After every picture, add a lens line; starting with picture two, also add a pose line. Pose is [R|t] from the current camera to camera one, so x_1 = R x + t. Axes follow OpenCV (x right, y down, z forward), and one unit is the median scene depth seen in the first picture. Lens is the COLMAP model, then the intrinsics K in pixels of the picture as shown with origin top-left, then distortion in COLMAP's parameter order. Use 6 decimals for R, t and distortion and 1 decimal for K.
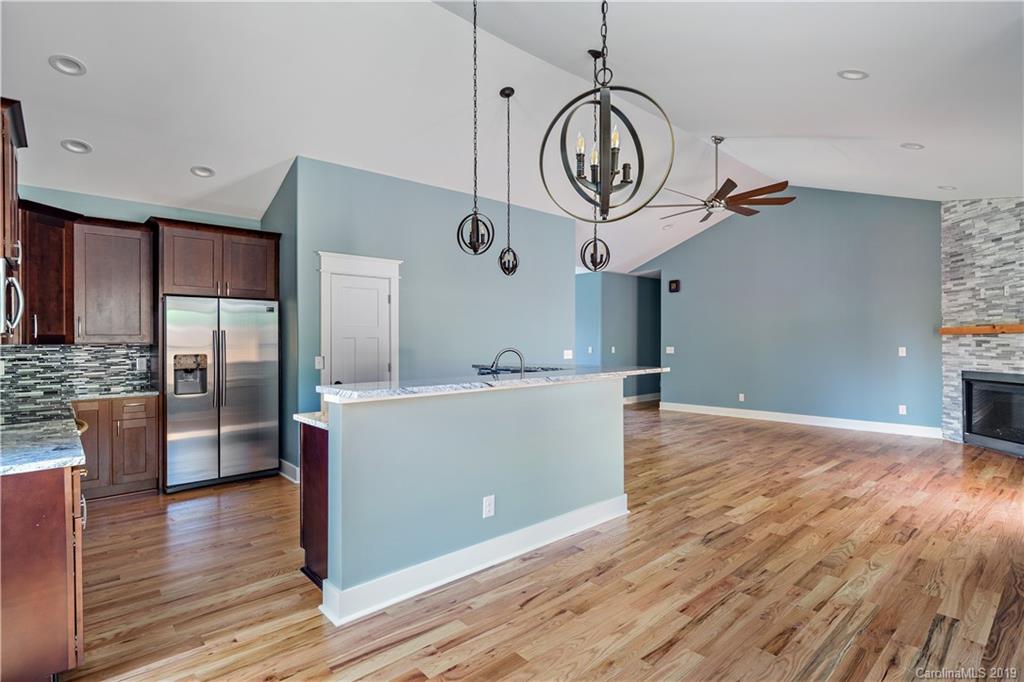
lens RADIAL K [[508.4, 0, 544.5], [0, 508.4, 341.0], [0, 0, 1]] dist [-0.000112, -0.000281]
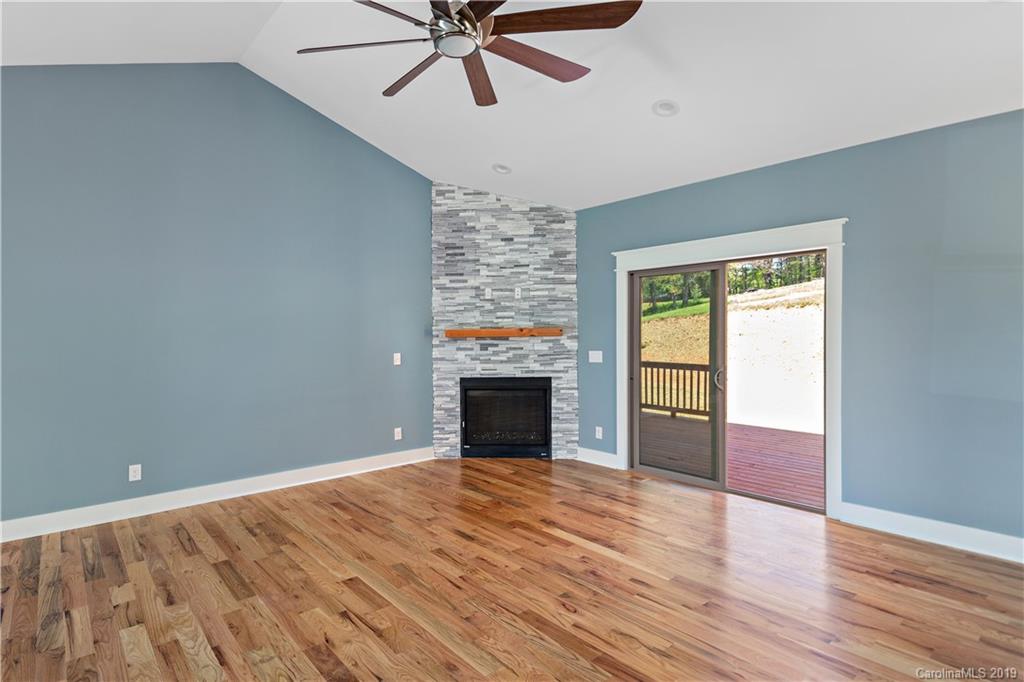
lens RADIAL K [[523.7, 0, 485.0], [0, 523.7, 334.3], [0, 0, 1]] dist [0.017253, -0.021363]
pose [[0.054252, 0.007562, 0.998499, -0.107315], [0.005642, 0.999953, -0.007880, -0.011757], [-0.998511, 0.006061, 0.054207, 1.005226]]
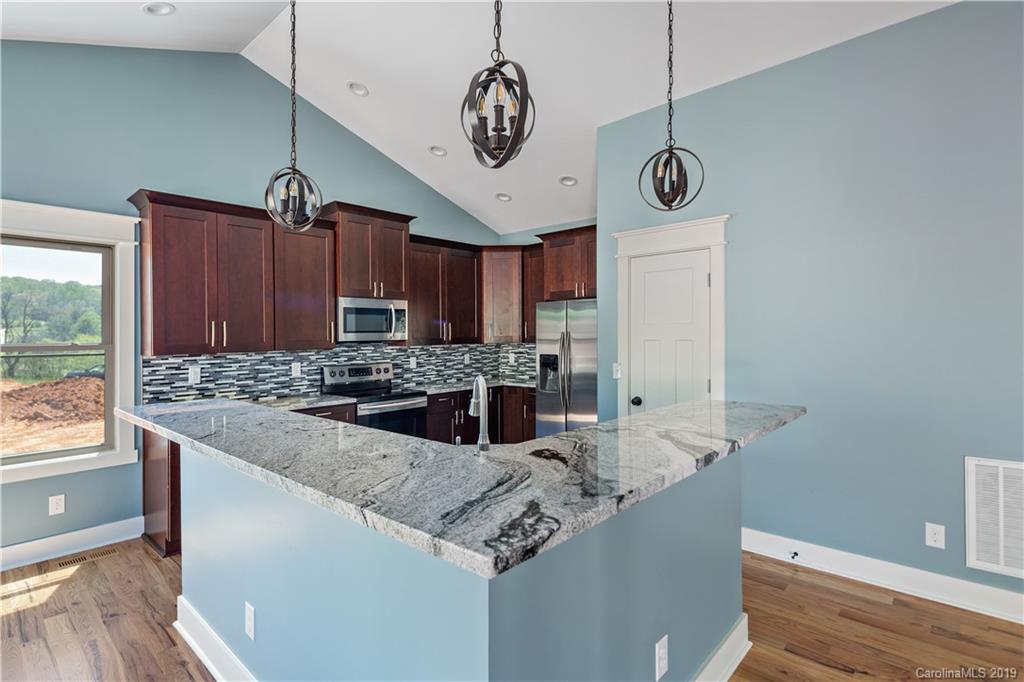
lens RADIAL K [[499.5, 0, 514.2], [0, 499.5, 324.9], [0, 0, 1]] dist [0.000106, -0.000463]
pose [[0.089441, -0.010076, -0.995941, 0.304529], [0.012801, 0.999878, -0.008966, -0.023360], [0.995910, -0.011947, 0.089559, 0.695408]]
